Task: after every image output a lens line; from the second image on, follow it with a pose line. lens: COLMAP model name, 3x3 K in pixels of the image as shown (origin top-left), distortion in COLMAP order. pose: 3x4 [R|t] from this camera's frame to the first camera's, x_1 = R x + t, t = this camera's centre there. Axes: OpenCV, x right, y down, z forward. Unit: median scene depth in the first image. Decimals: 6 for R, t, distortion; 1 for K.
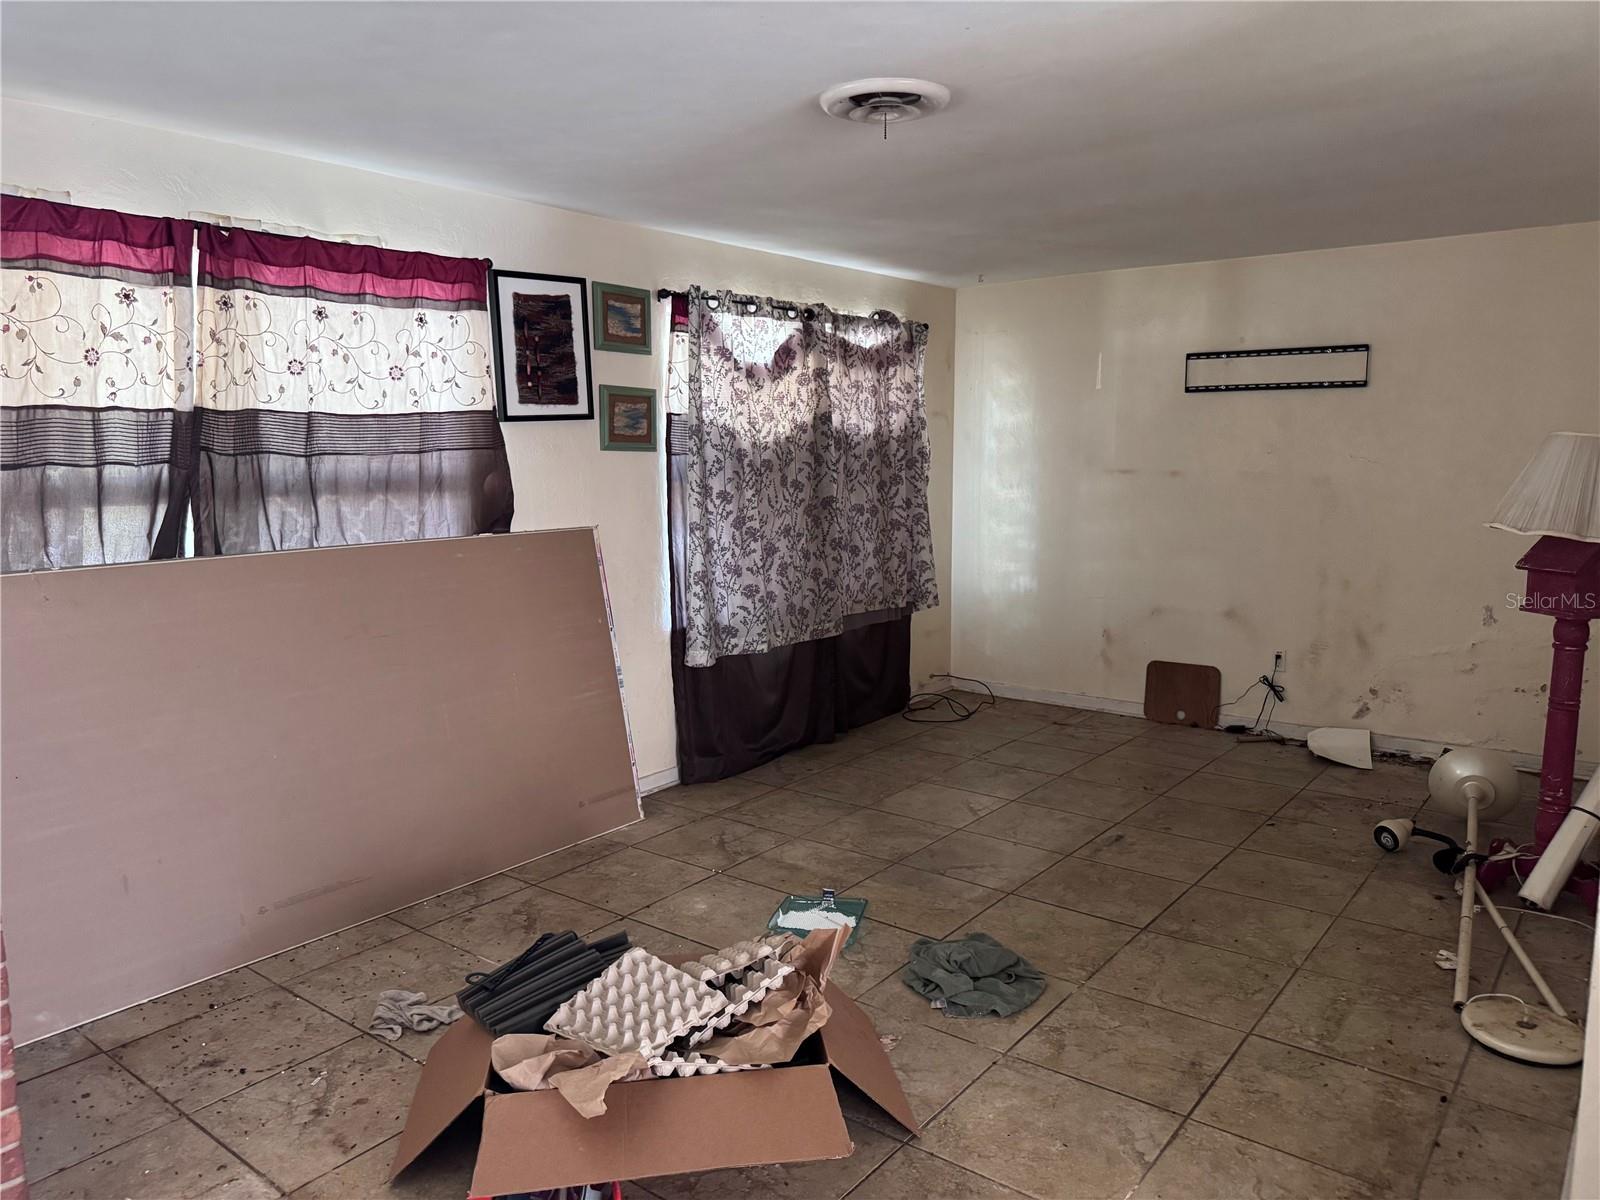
lens RADIAL K [[1153.6, 0, 800.0], [0, 1153.6, 600.0], [0, 0, 1]] dist [0.068058, -0.065049]
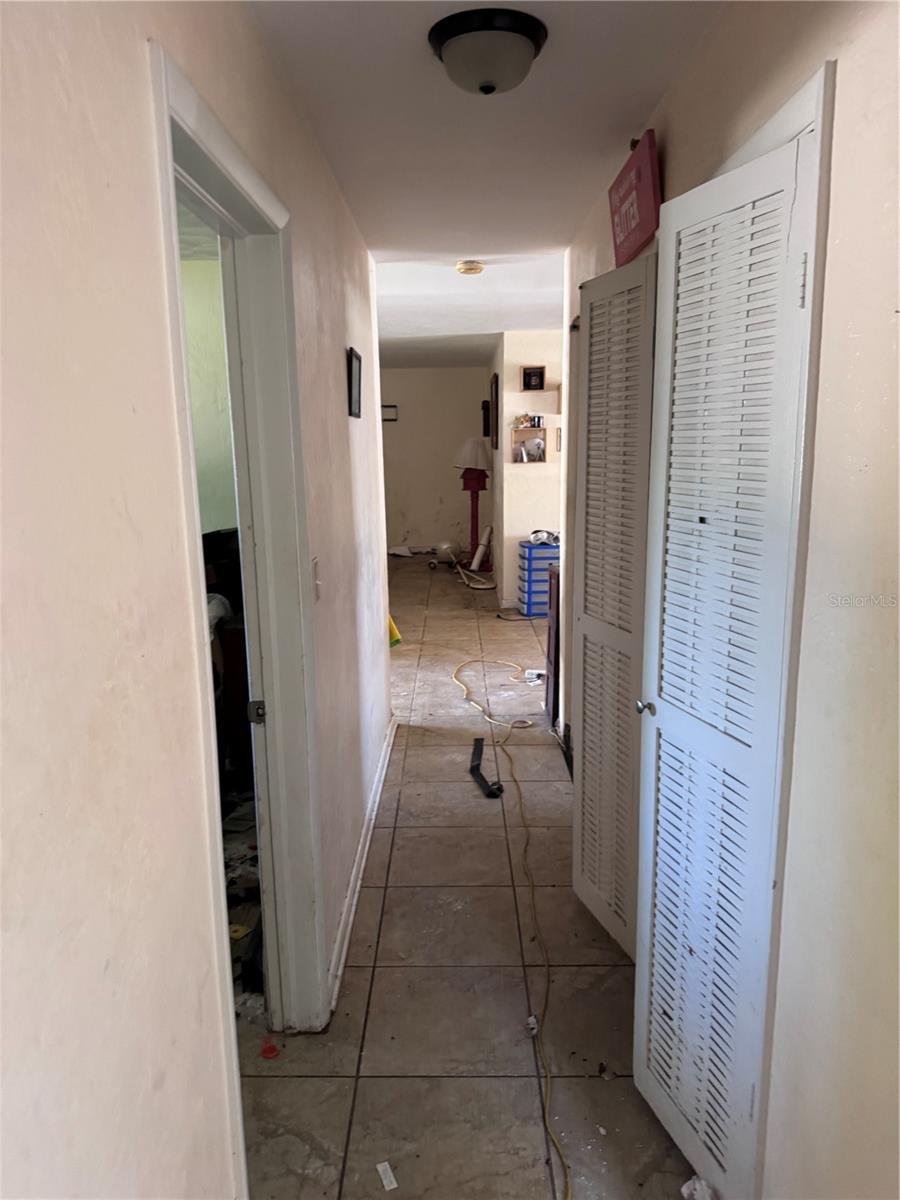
lens RADIAL K [[865.2, 0, 453.2], [0, 865.2, 613.5], [0, 0, 1]] dist [0.068058, -0.065049]
pose [[0.794591, -0.129409, 0.593193, -0.962033], [0.094629, 0.991478, 0.089540, 0.138192], [-0.599725, -0.015015, 0.800065, -1.027669]]
